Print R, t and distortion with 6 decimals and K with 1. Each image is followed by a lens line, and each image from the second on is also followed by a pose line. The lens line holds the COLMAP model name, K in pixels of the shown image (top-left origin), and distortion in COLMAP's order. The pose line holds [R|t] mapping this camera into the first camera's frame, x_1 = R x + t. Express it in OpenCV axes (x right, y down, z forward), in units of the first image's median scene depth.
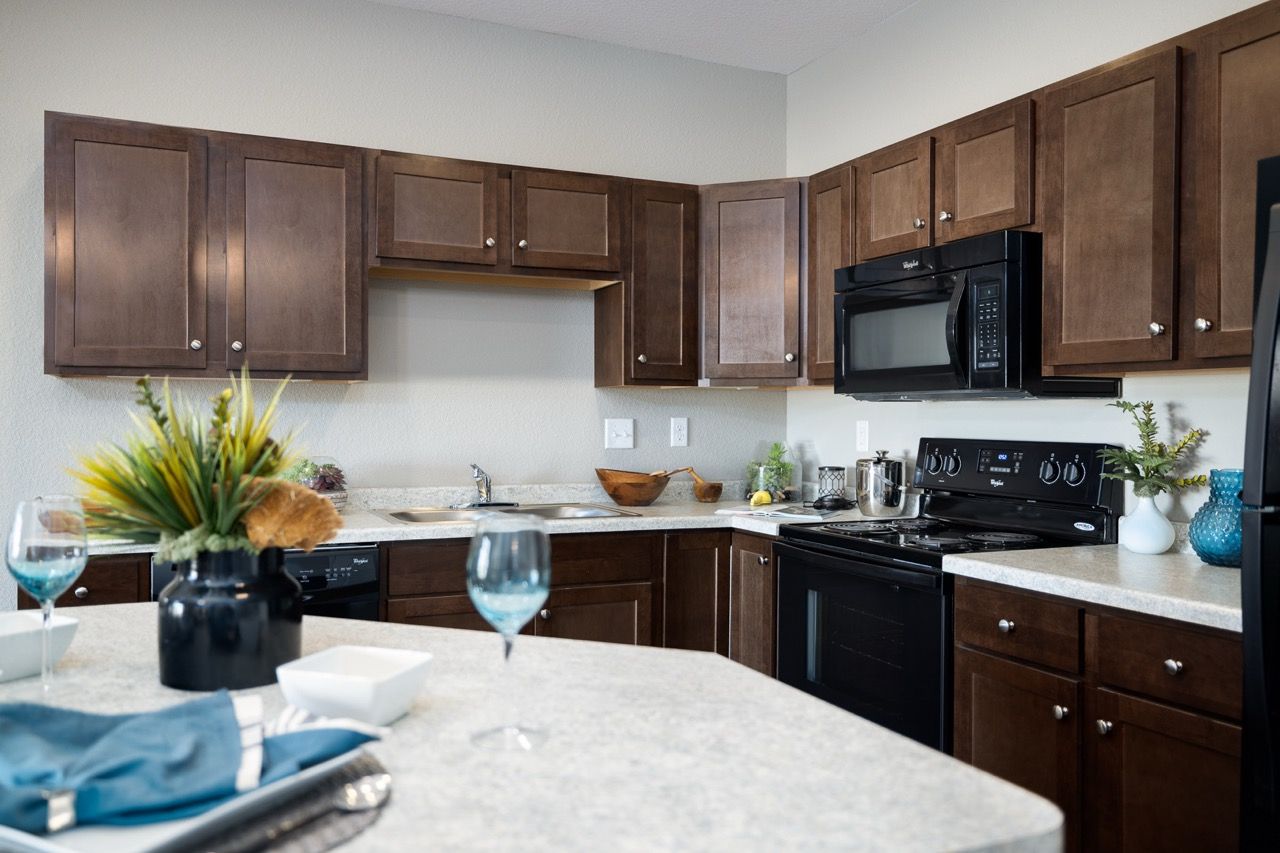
lens RADIAL K [[1007.5, 0, 640.0], [0, 1007.5, 426.5], [0, 0, 1]] dist [0.021757, 0.002276]
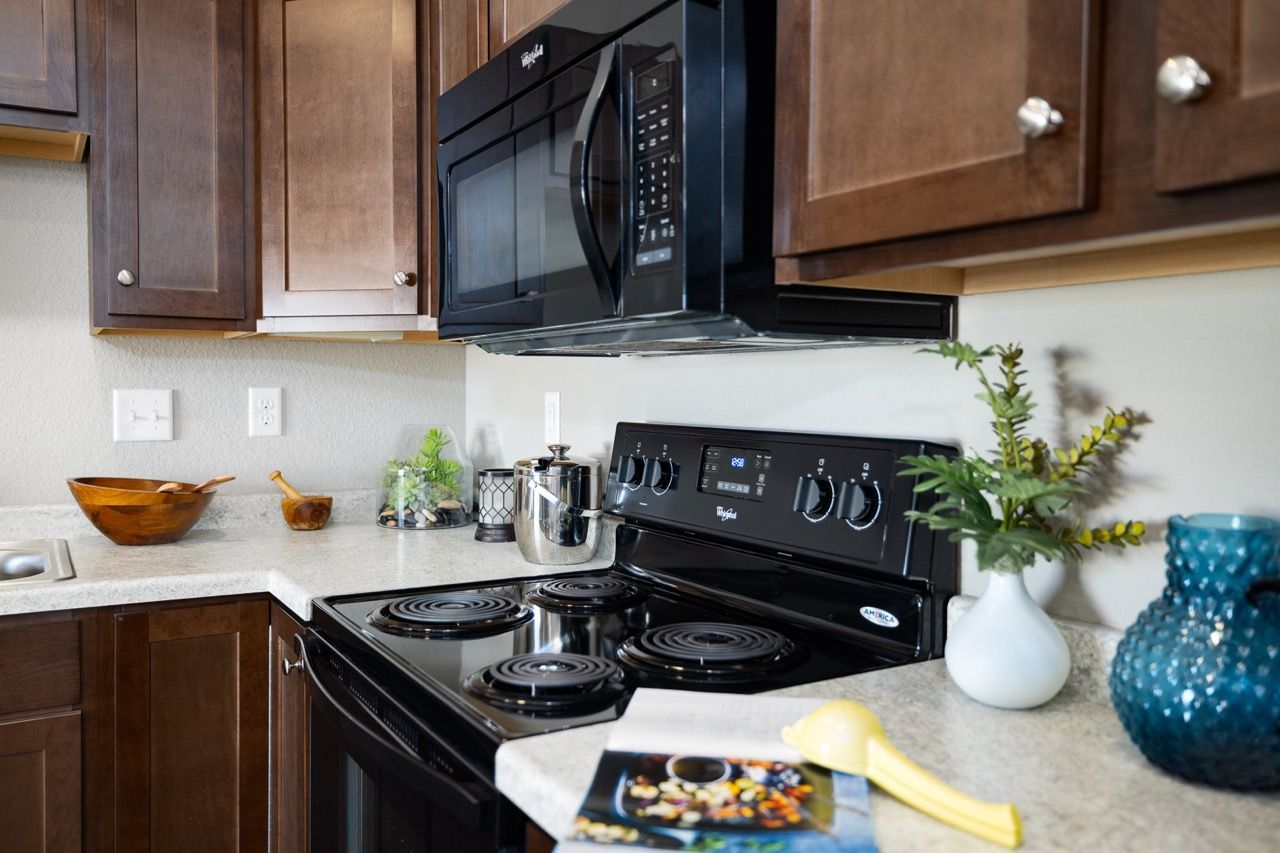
lens RADIAL K [[1007.5, 0, 640.0], [0, 1007.5, 426.5], [0, 0, 1]] dist [0.021757, 0.002276]
pose [[0.992695, -0.005164, 0.120543, 0.290277], [0.001988, 0.999648, 0.026458, -0.001623], [-0.120637, -0.026025, 0.992356, 0.586649]]
